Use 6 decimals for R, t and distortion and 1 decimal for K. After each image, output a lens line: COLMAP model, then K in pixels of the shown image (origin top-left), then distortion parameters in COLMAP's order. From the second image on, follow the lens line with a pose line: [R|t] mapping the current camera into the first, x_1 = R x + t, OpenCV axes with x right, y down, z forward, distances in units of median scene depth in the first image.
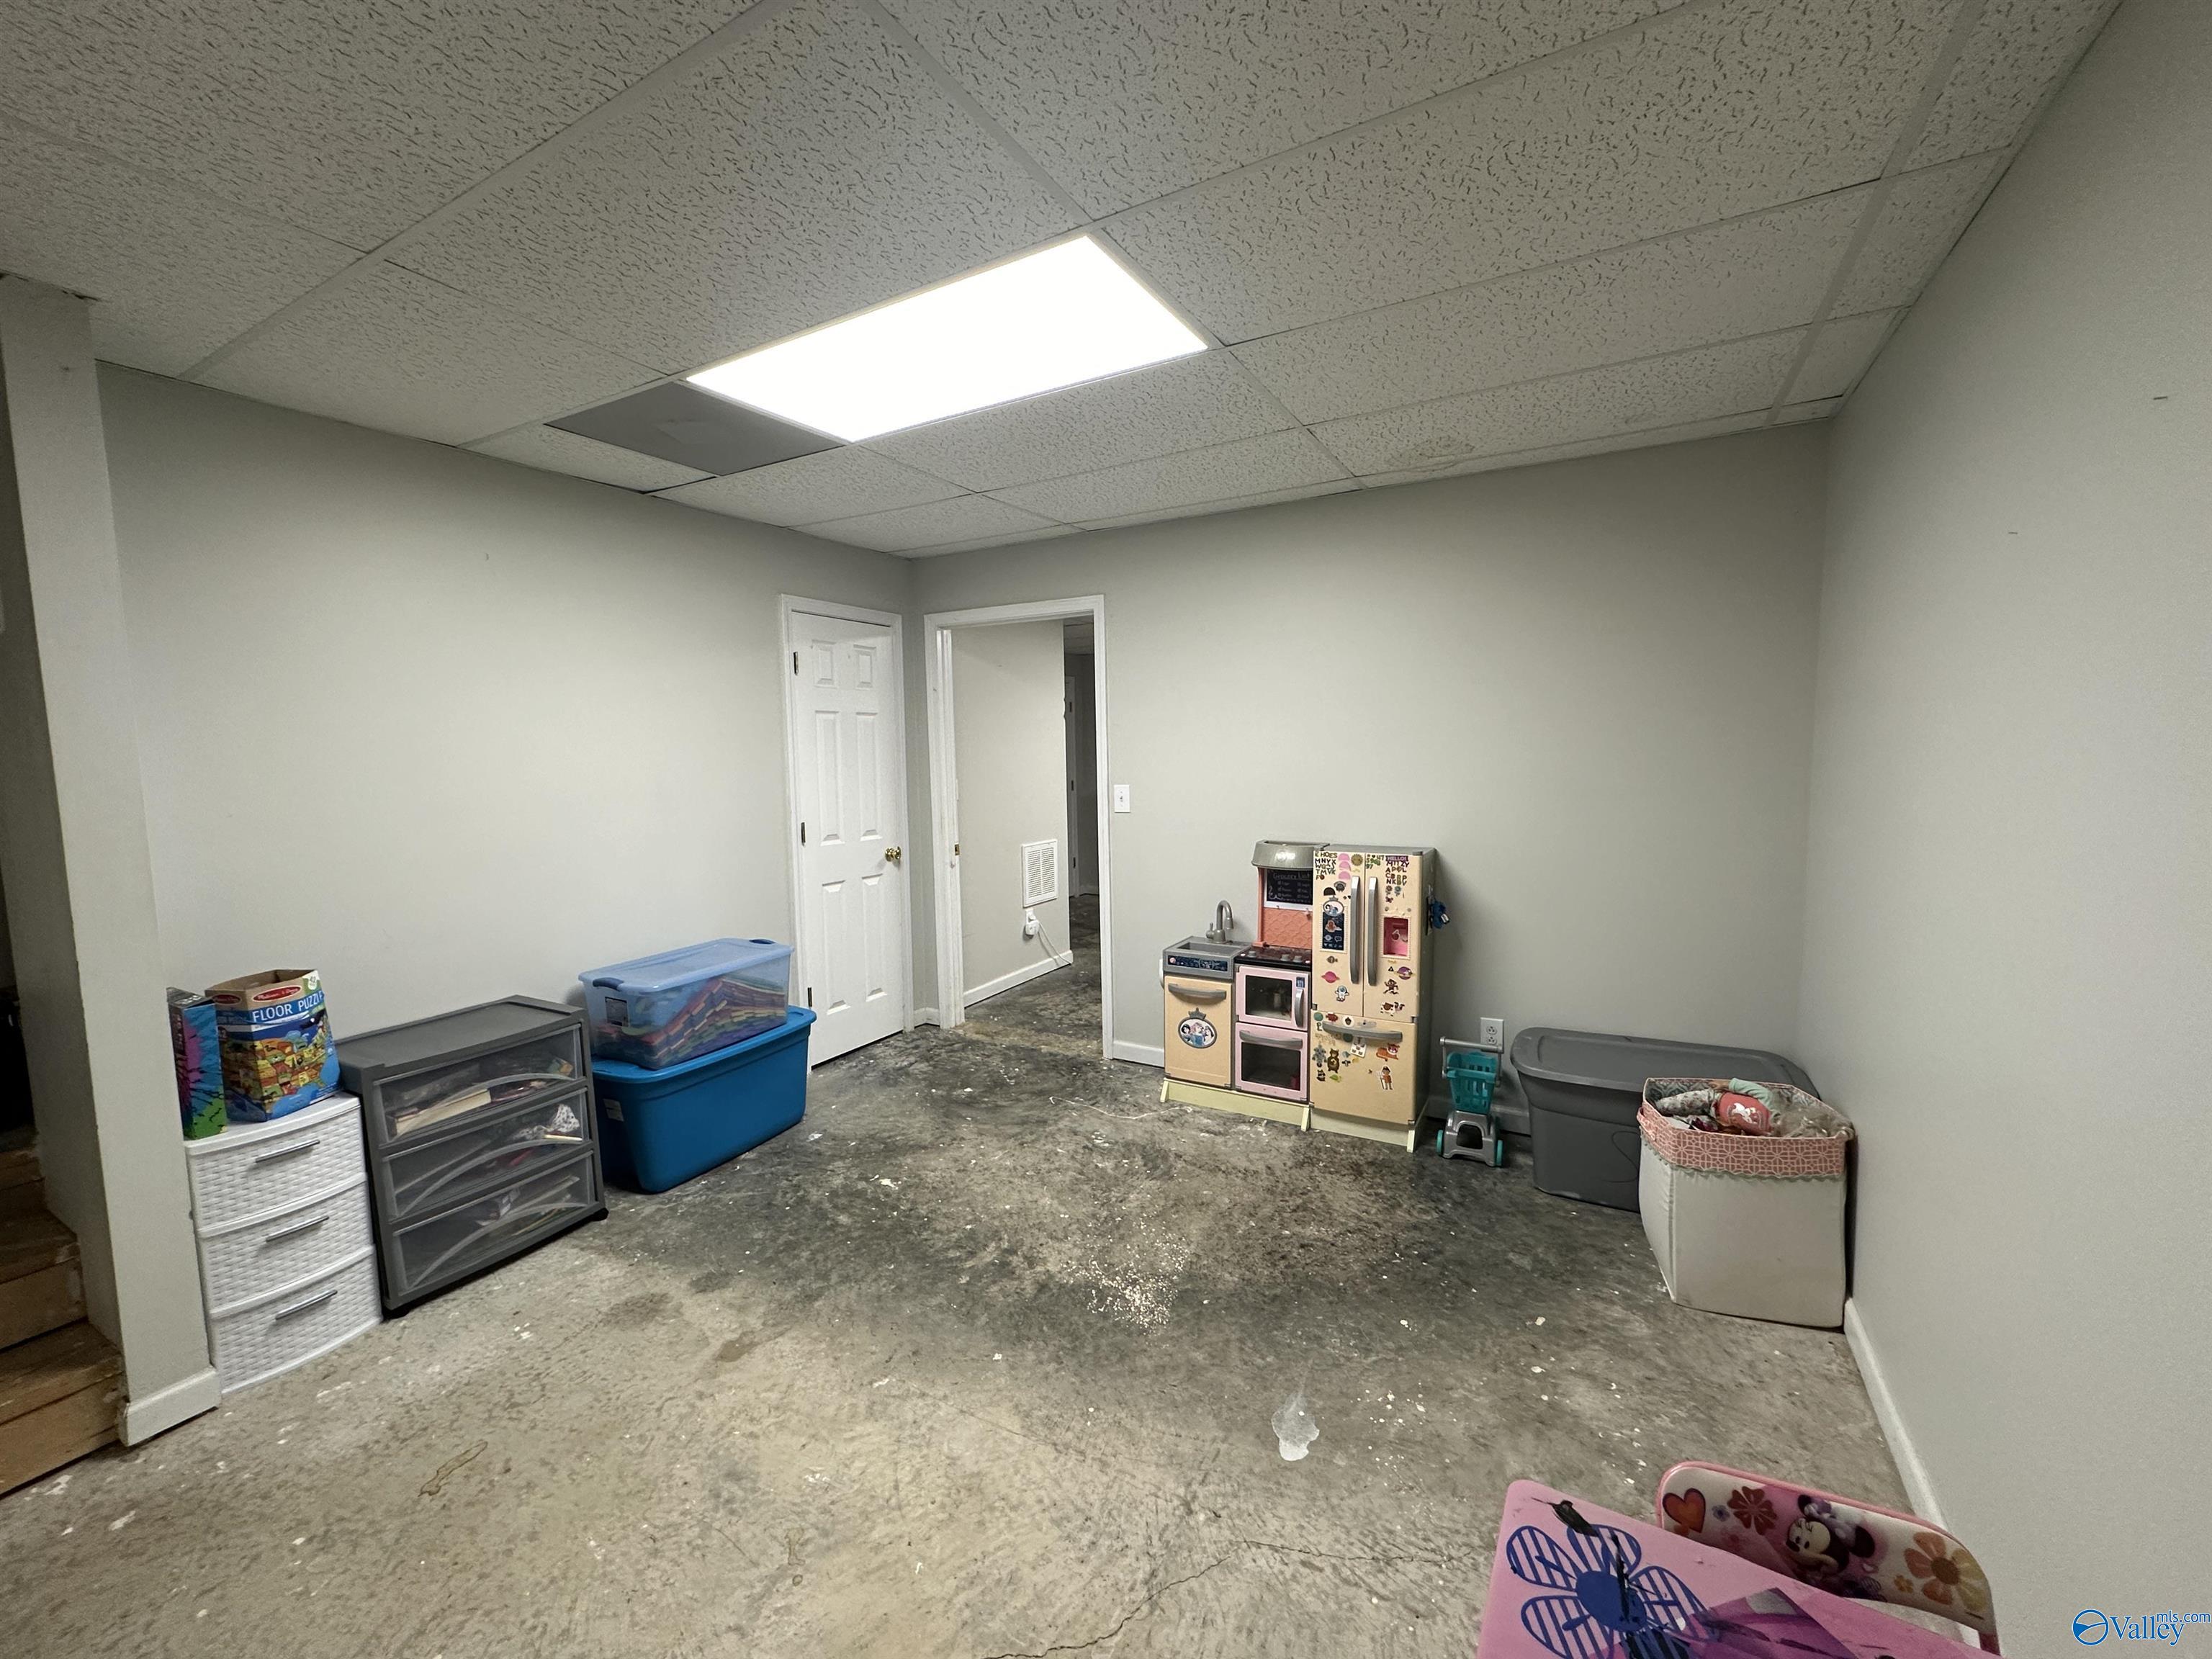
lens RADIAL K [[884.3, 0, 1104.7], [0, 884.3, 829.5], [0, 0, 1]] dist [-0.003783, 0.001037]
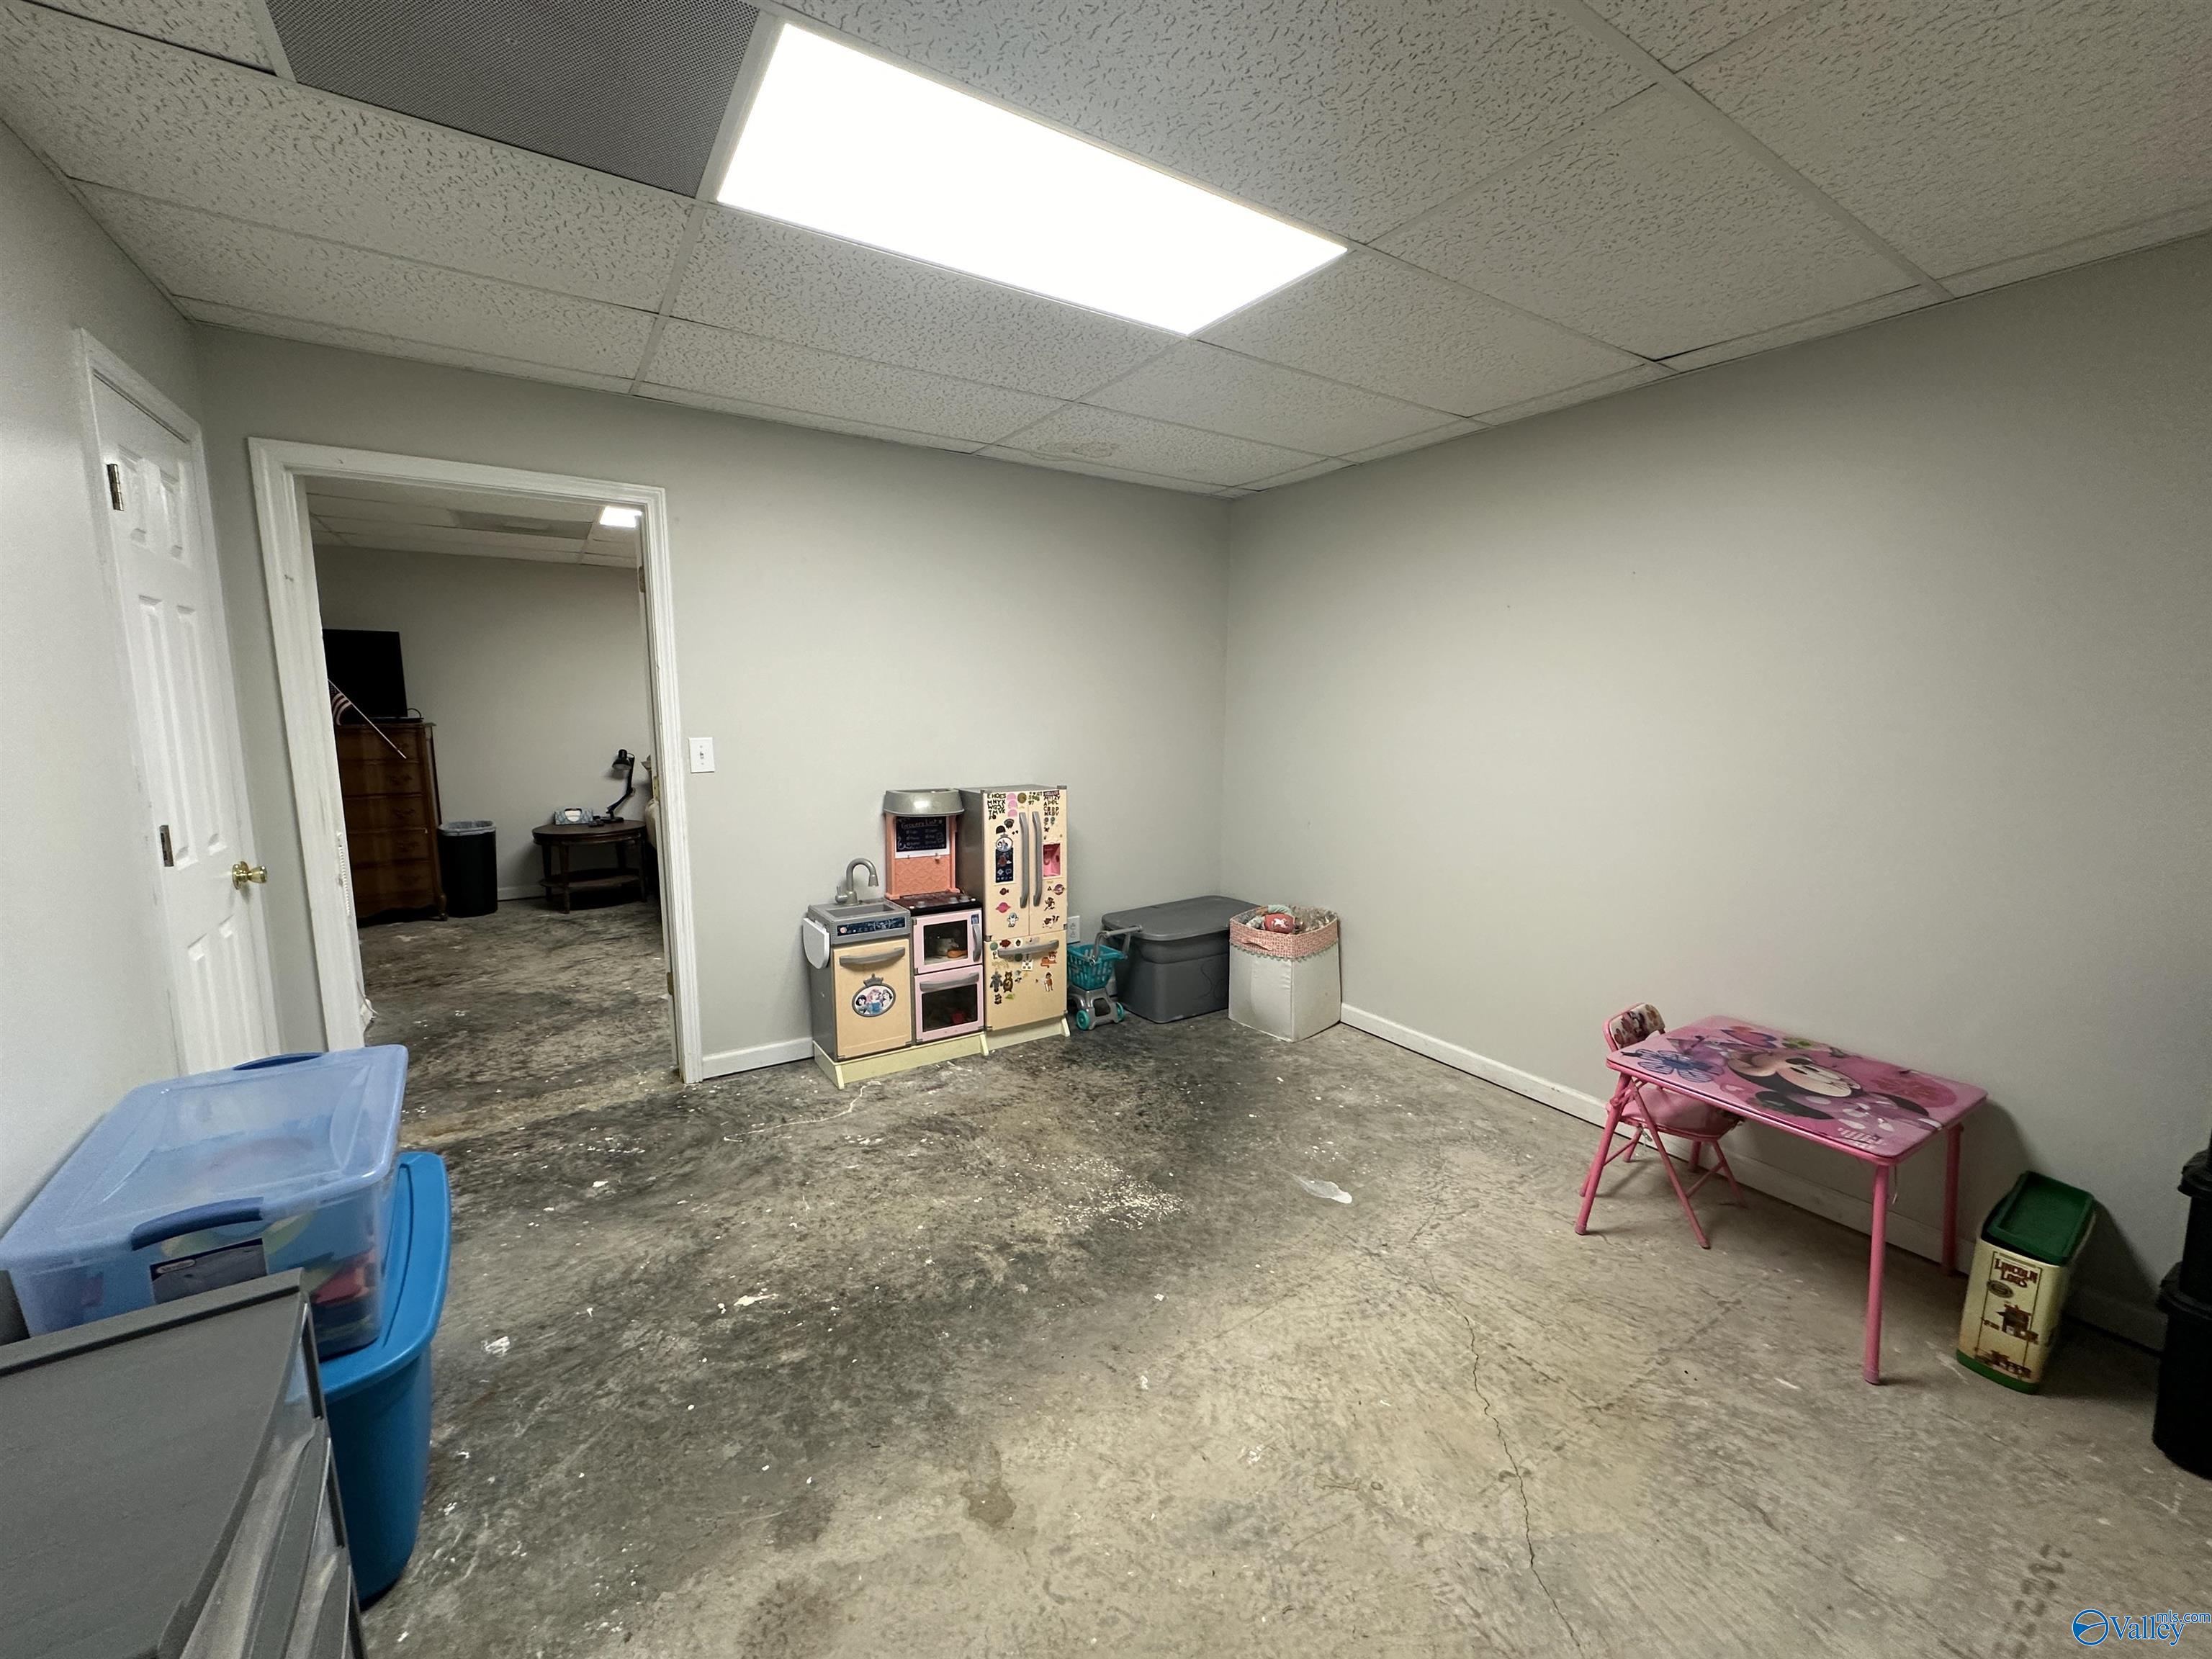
lens RADIAL K [[884.3, 0, 1104.7], [0, 884.3, 829.5], [0, 0, 1]] dist [-0.003783, 0.001037]
pose [[0.455192, -0.107597, 0.883868, -0.649830], [0.066487, 0.994008, 0.086764, -0.015827], [-0.887908, 0.019272, 0.459618, 0.385665]]
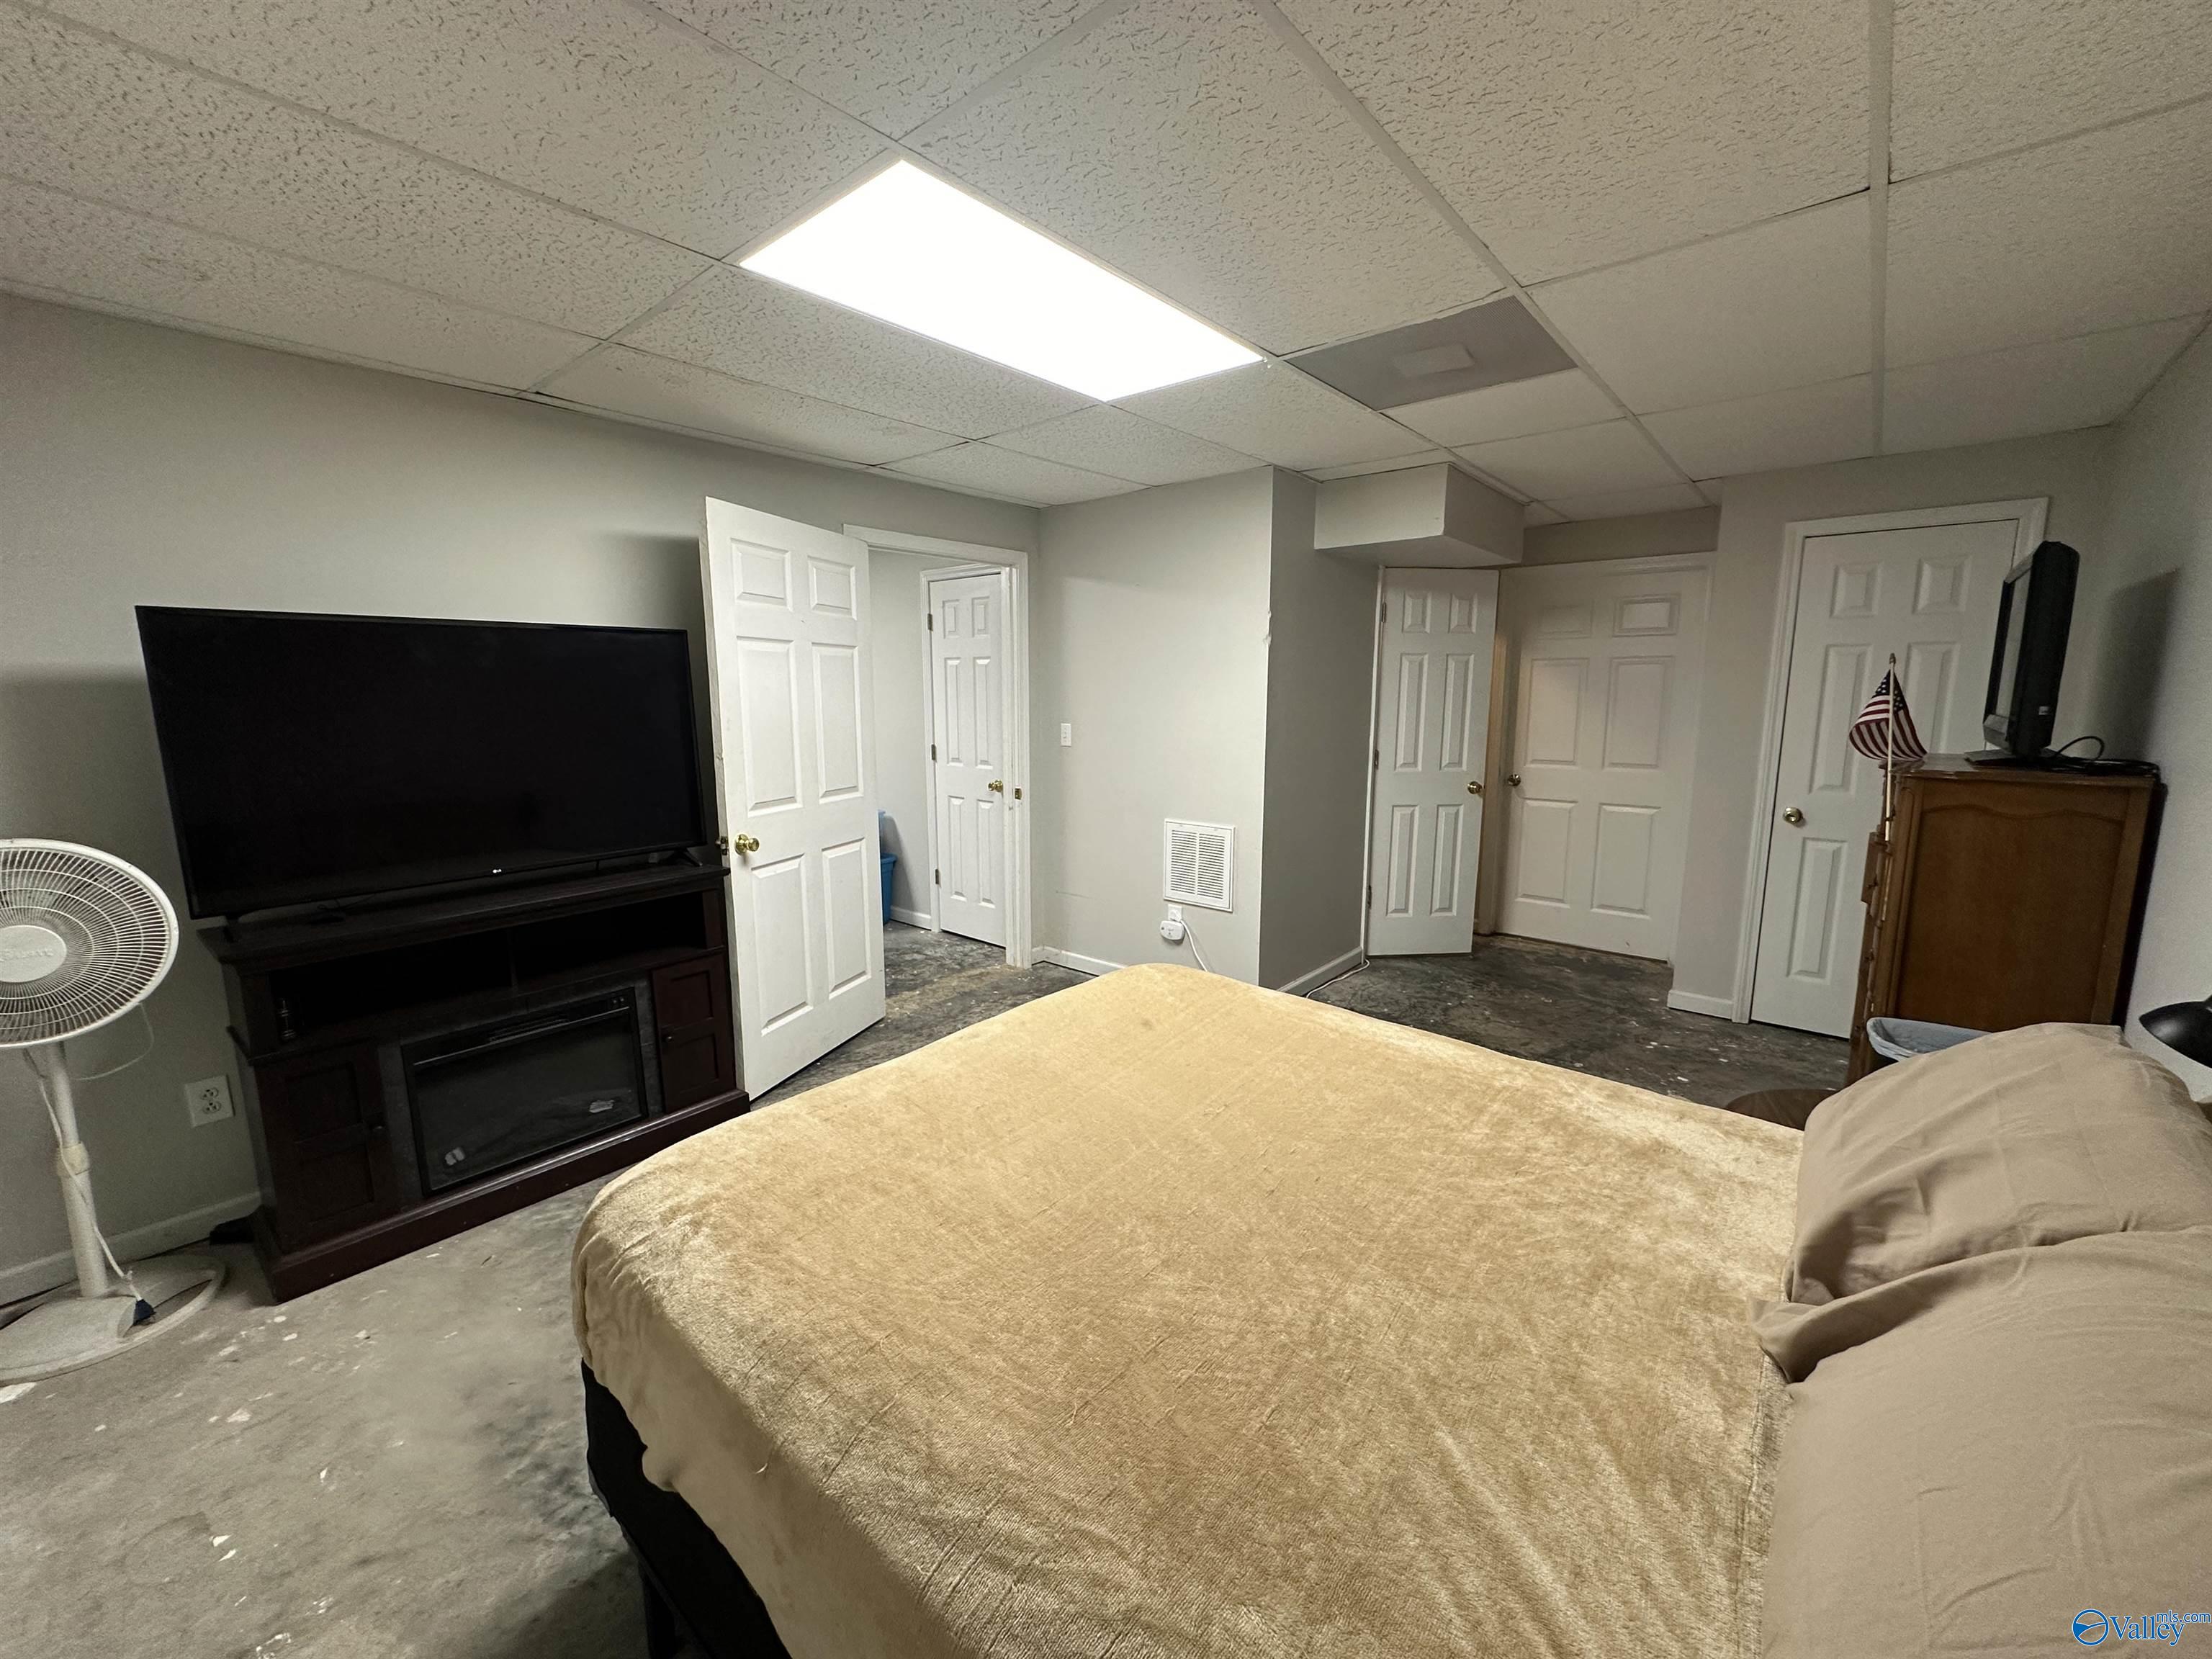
lens RADIAL K [[884.3, 0, 1104.7], [0, 884.3, 829.5], [0, 0, 1]] dist [-0.003783, 0.001037]
pose [[-0.195224, 0.165986, -0.966611, 1.097442], [-0.090632, 0.978304, 0.186299, -0.184830], [0.976562, 0.123976, -0.175945, 1.816589]]
